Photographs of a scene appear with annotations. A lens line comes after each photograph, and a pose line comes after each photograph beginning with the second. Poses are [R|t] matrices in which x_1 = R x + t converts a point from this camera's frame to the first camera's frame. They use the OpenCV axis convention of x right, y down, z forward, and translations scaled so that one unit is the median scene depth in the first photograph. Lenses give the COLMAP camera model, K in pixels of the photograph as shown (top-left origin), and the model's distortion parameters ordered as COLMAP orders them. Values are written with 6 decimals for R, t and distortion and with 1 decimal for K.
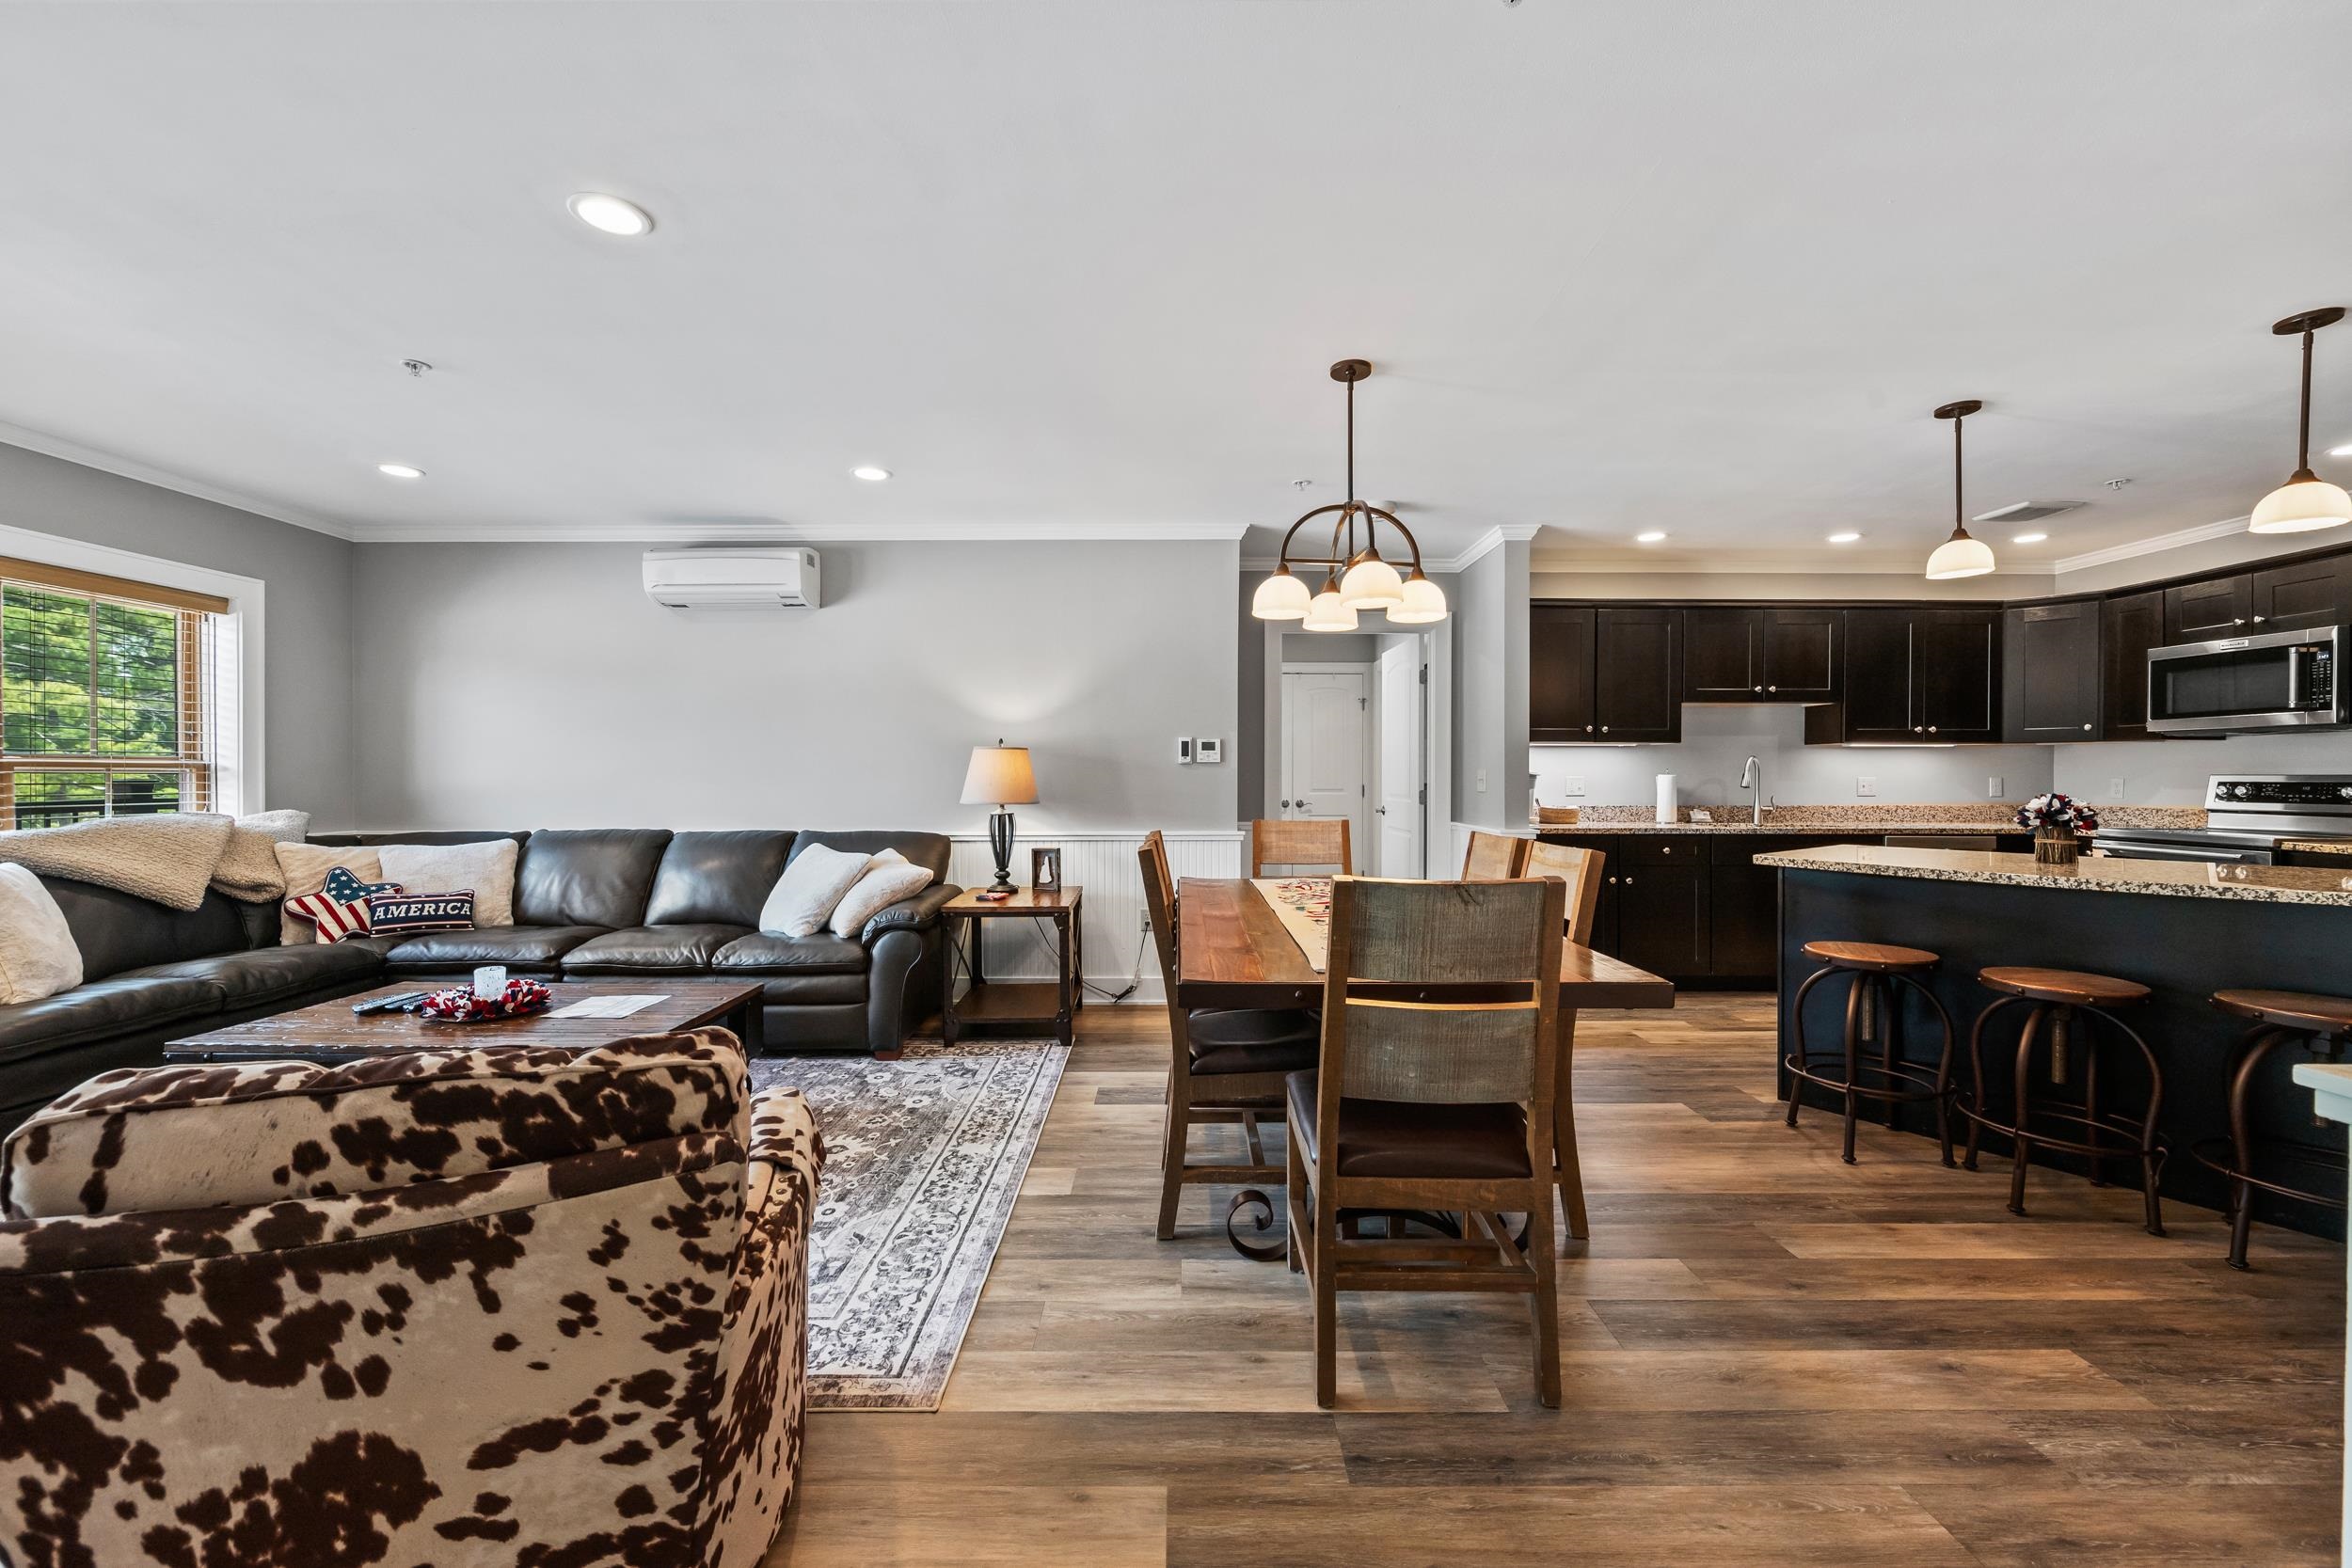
lens RADIAL K [[928.3, 0, 1188.4], [0, 928.3, 779.2], [0, 0, 1]] dist [-0.001598, 0.000438]
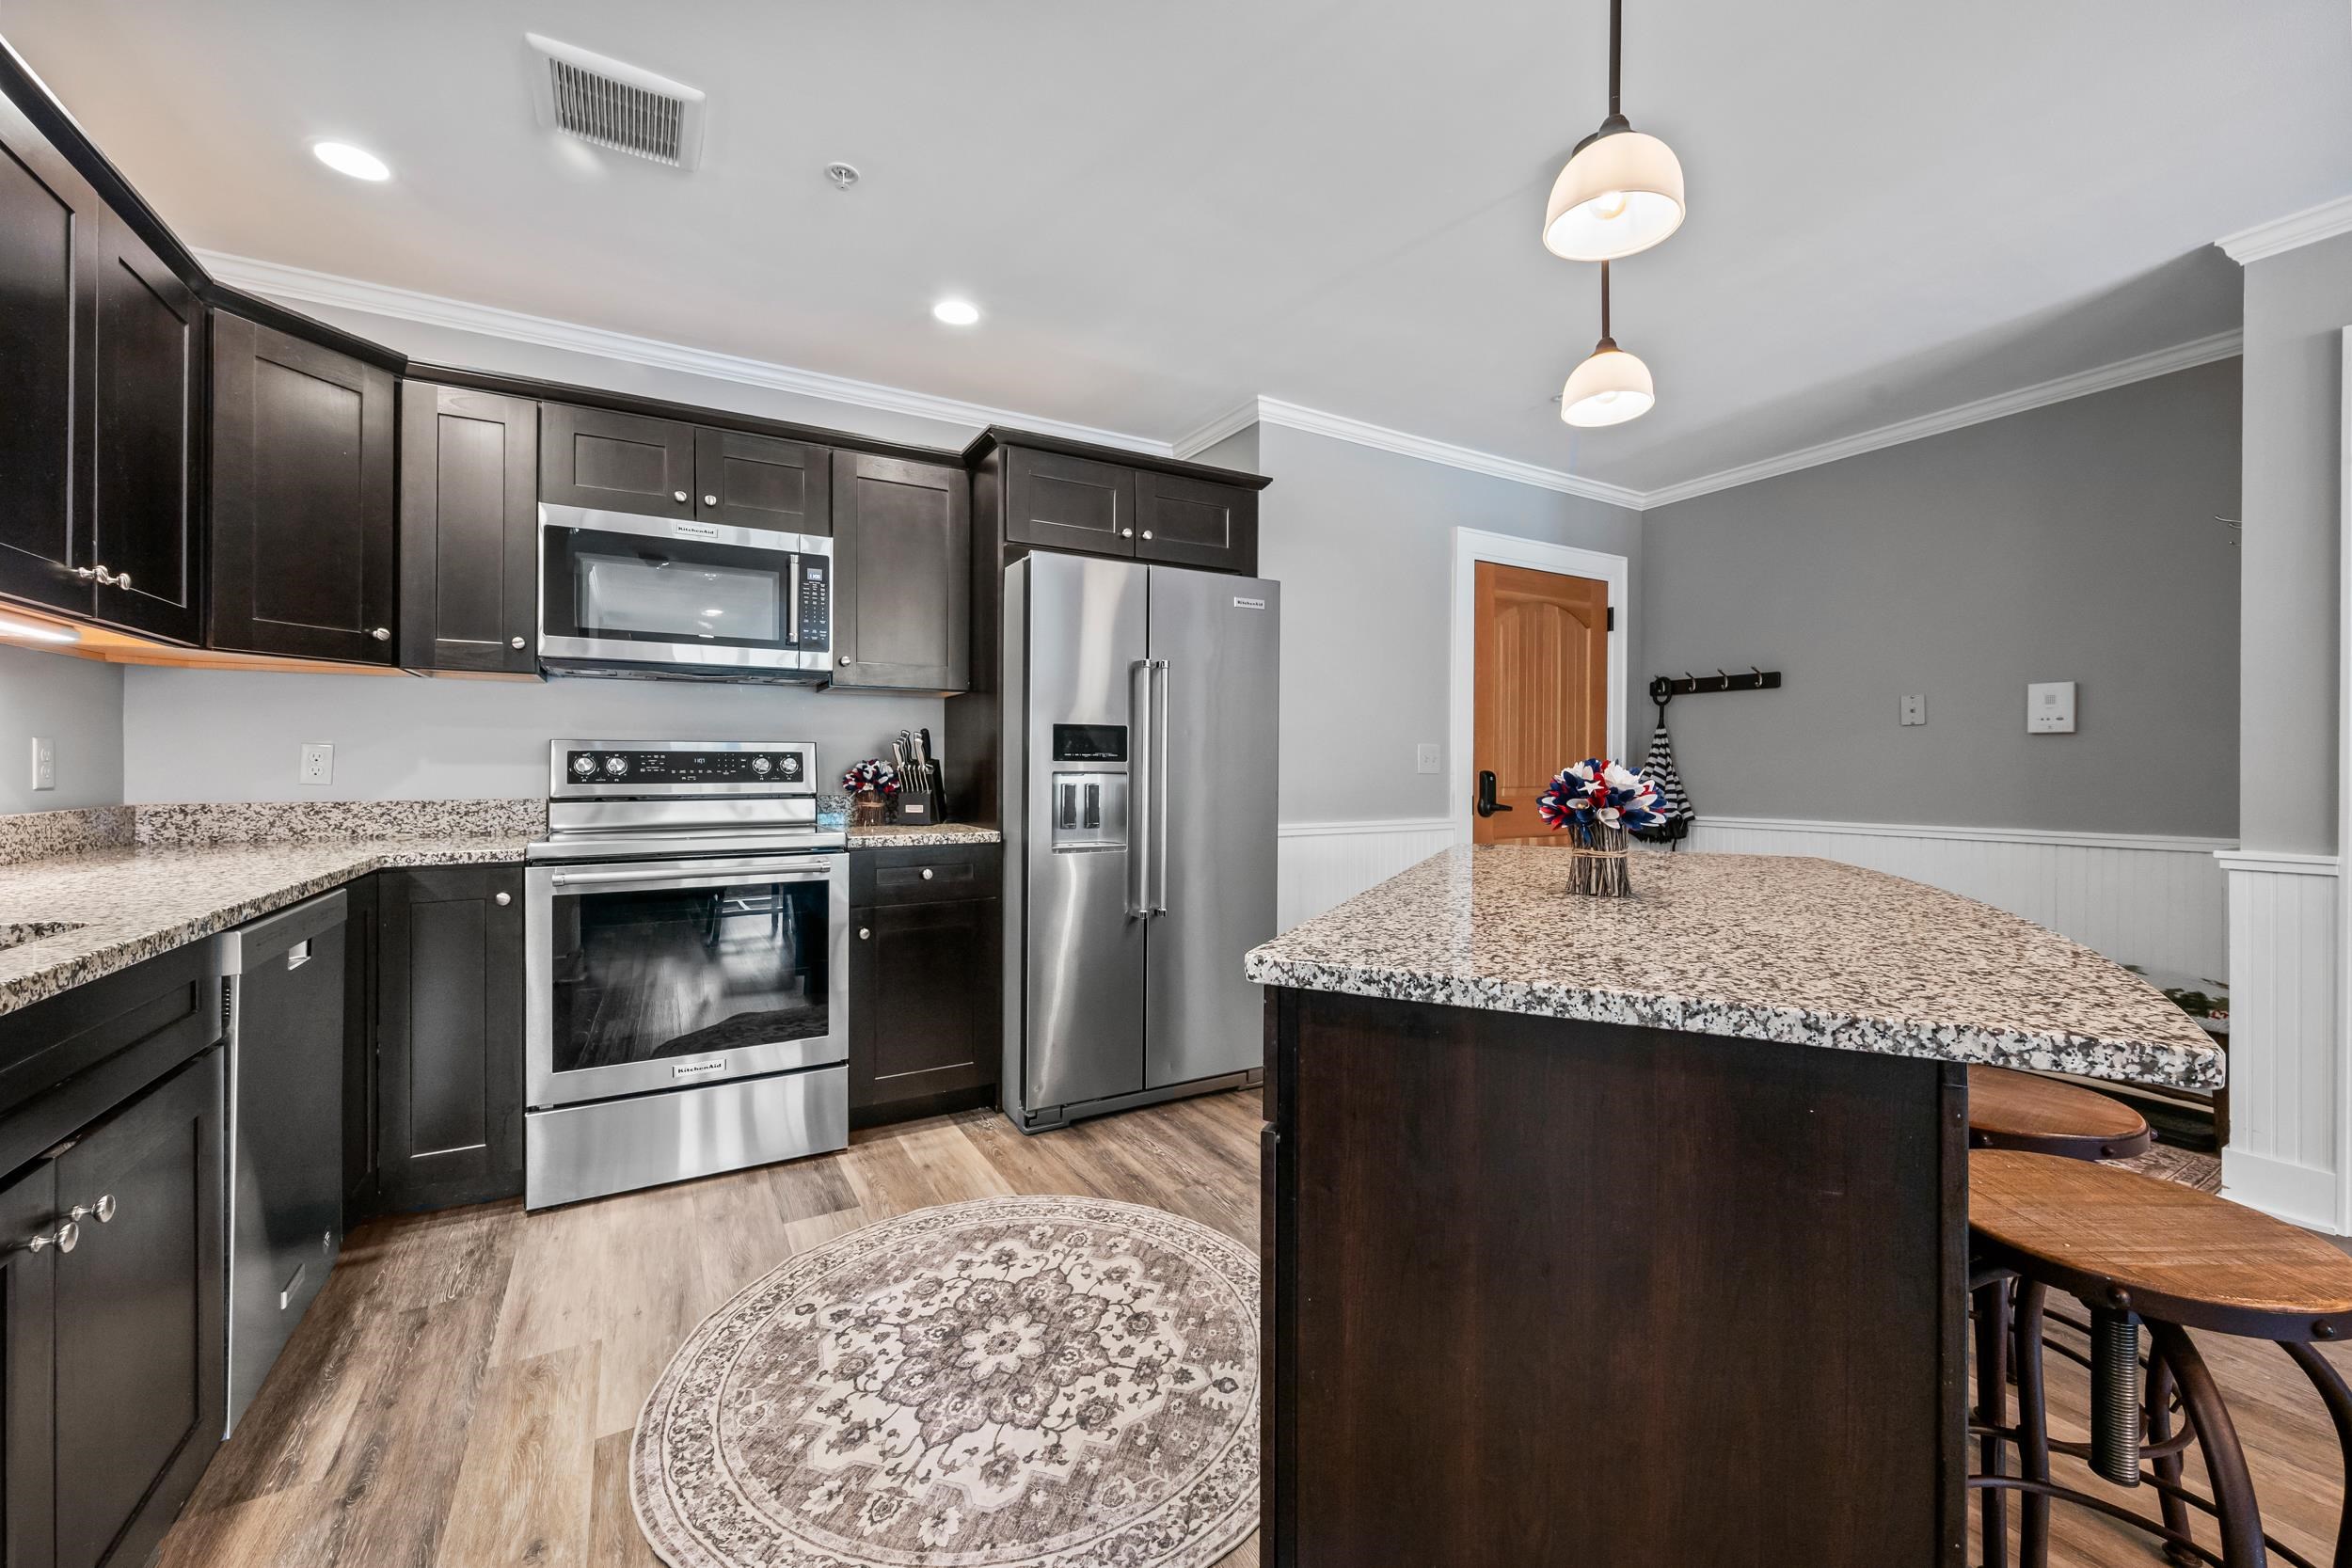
lens RADIAL K [[928.3, 0, 1177.5], [0, 928.3, 773.4], [0, 0, 1]] dist [-0.001598, 0.000438]
pose [[-0.487305, -0.007865, 0.873196, 0.403812], [0.002583, 0.999942, 0.010448, 0.012506], [-0.873228, 0.007347, -0.487257, 0.993655]]
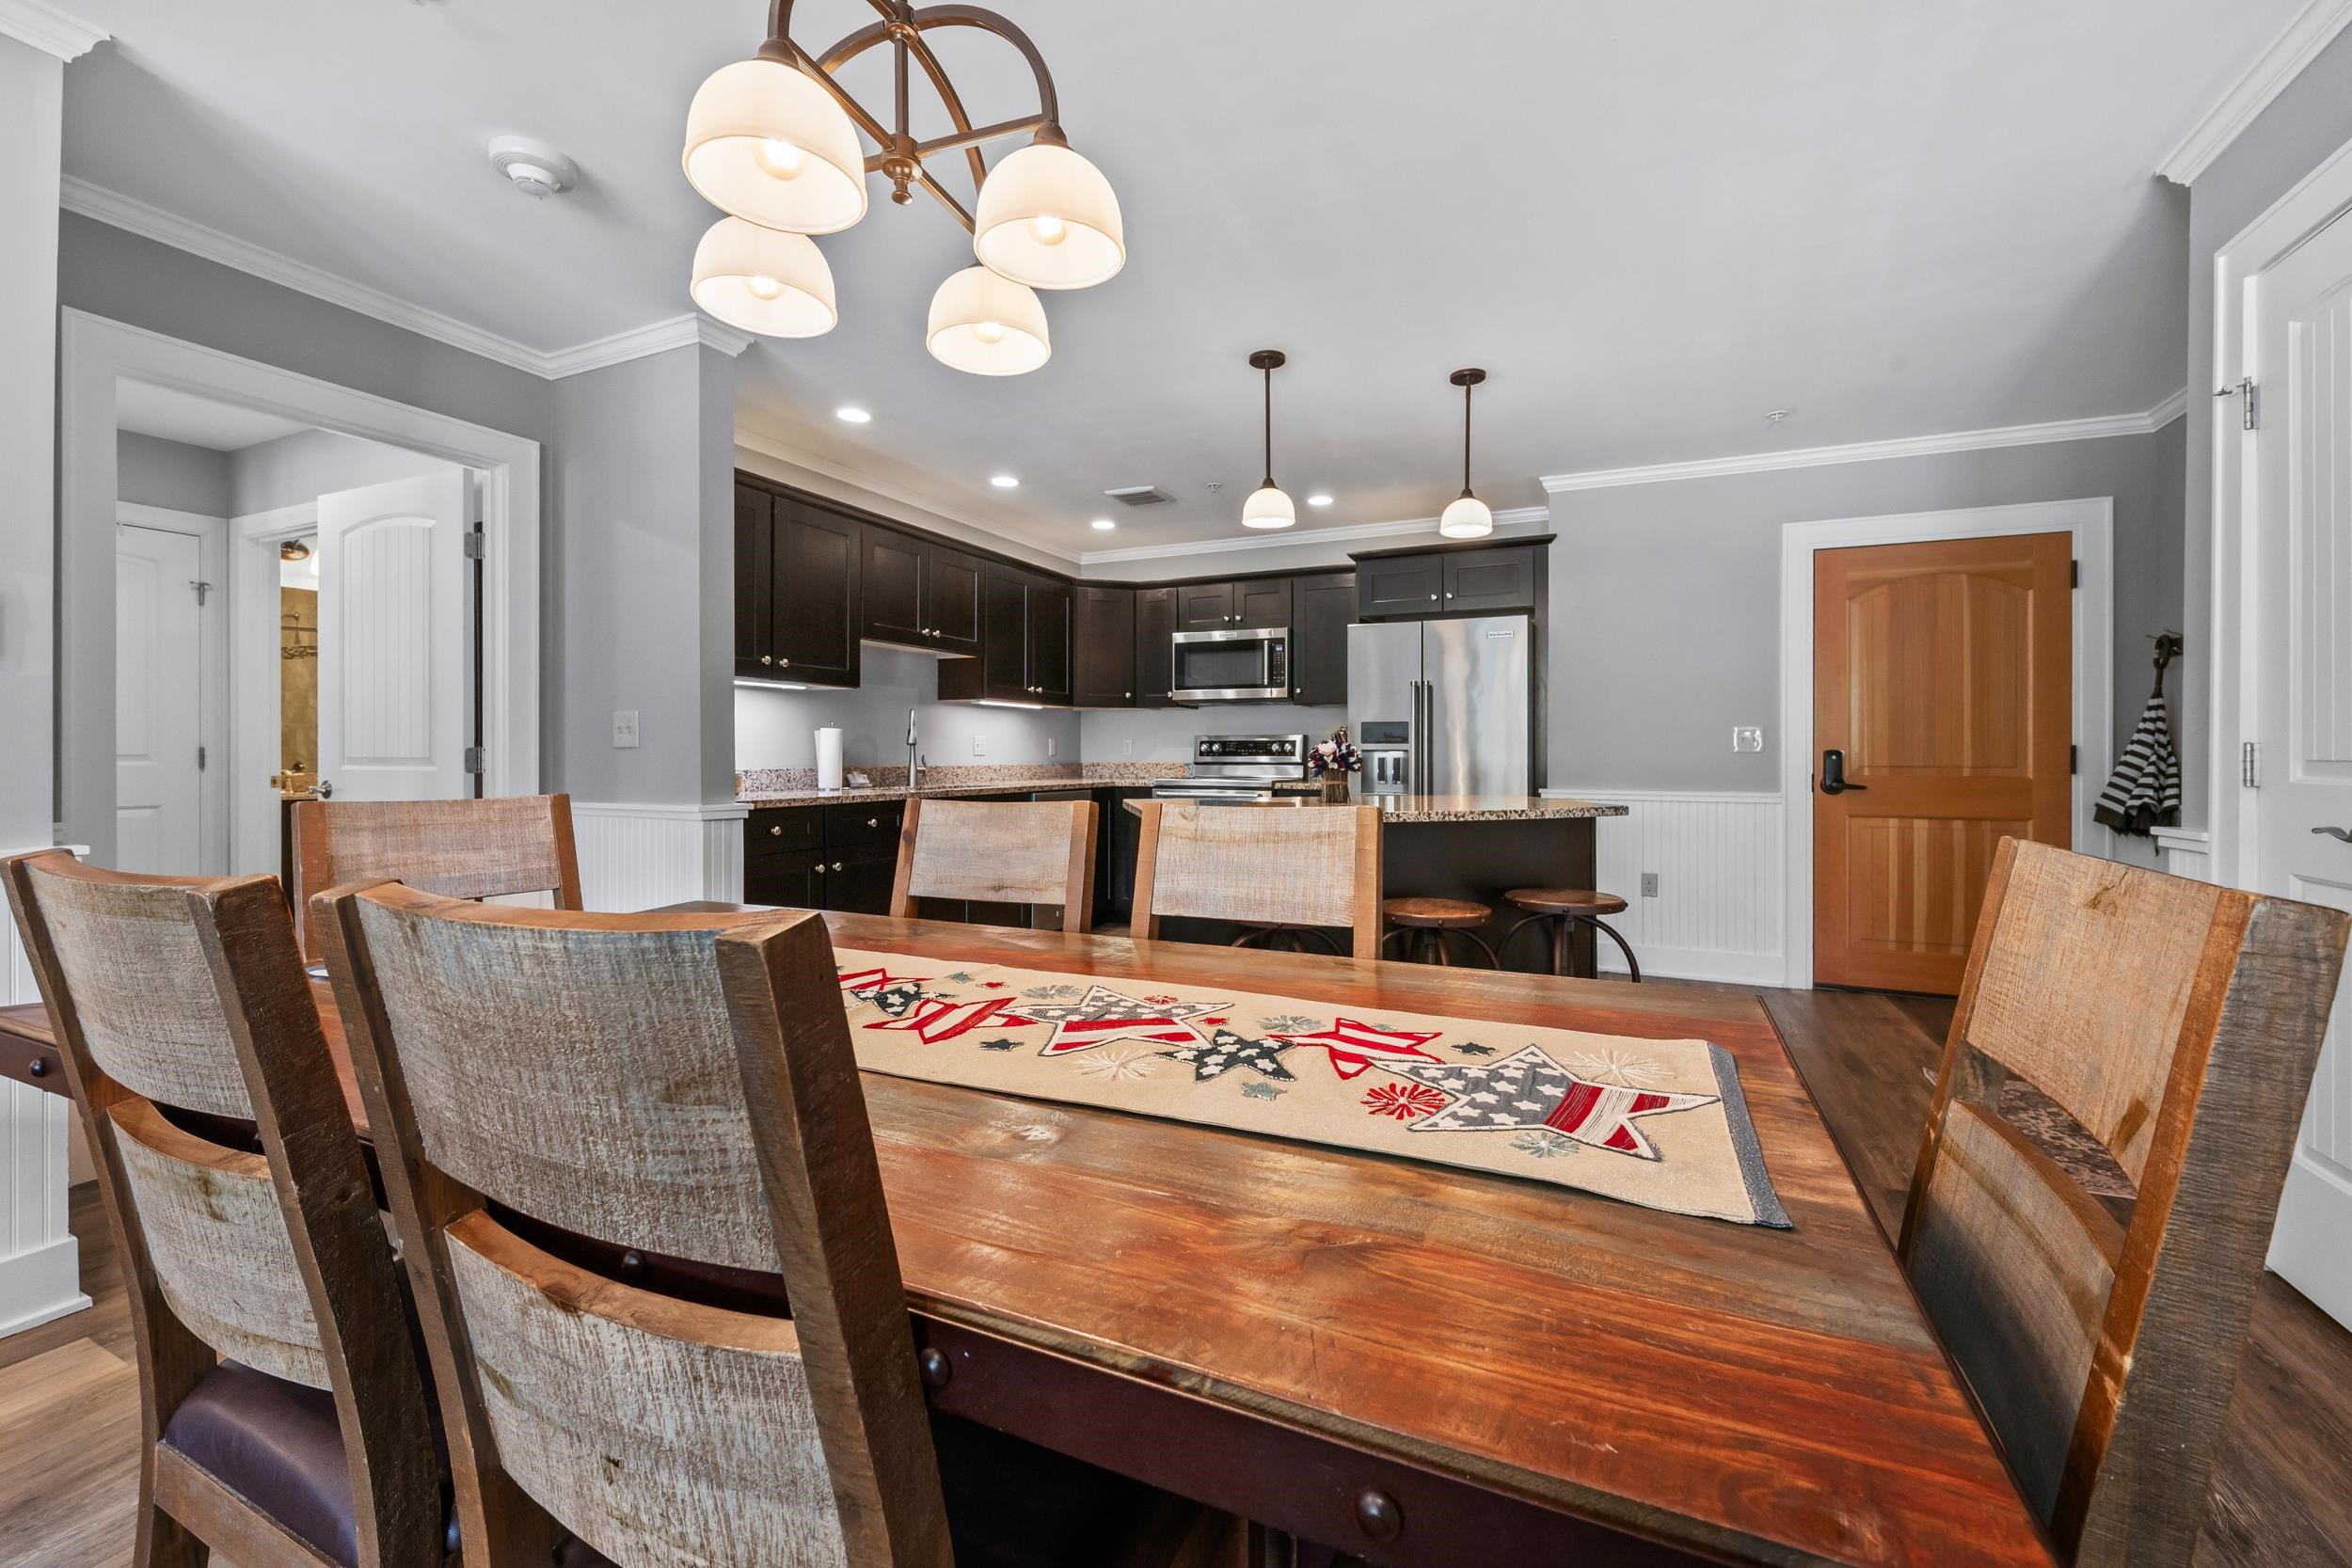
lens RADIAL K [[928.3, 0, 1192.1], [0, 928.3, 767.3], [0, 0, 1]] dist [-0.001598, 0.000438]
pose [[0.432768, -0.014194, 0.901394, -0.089138], [0.003115, 0.999894, 0.014250, 0.022458], [-0.901500, -0.003359, 0.432766, 0.459525]]
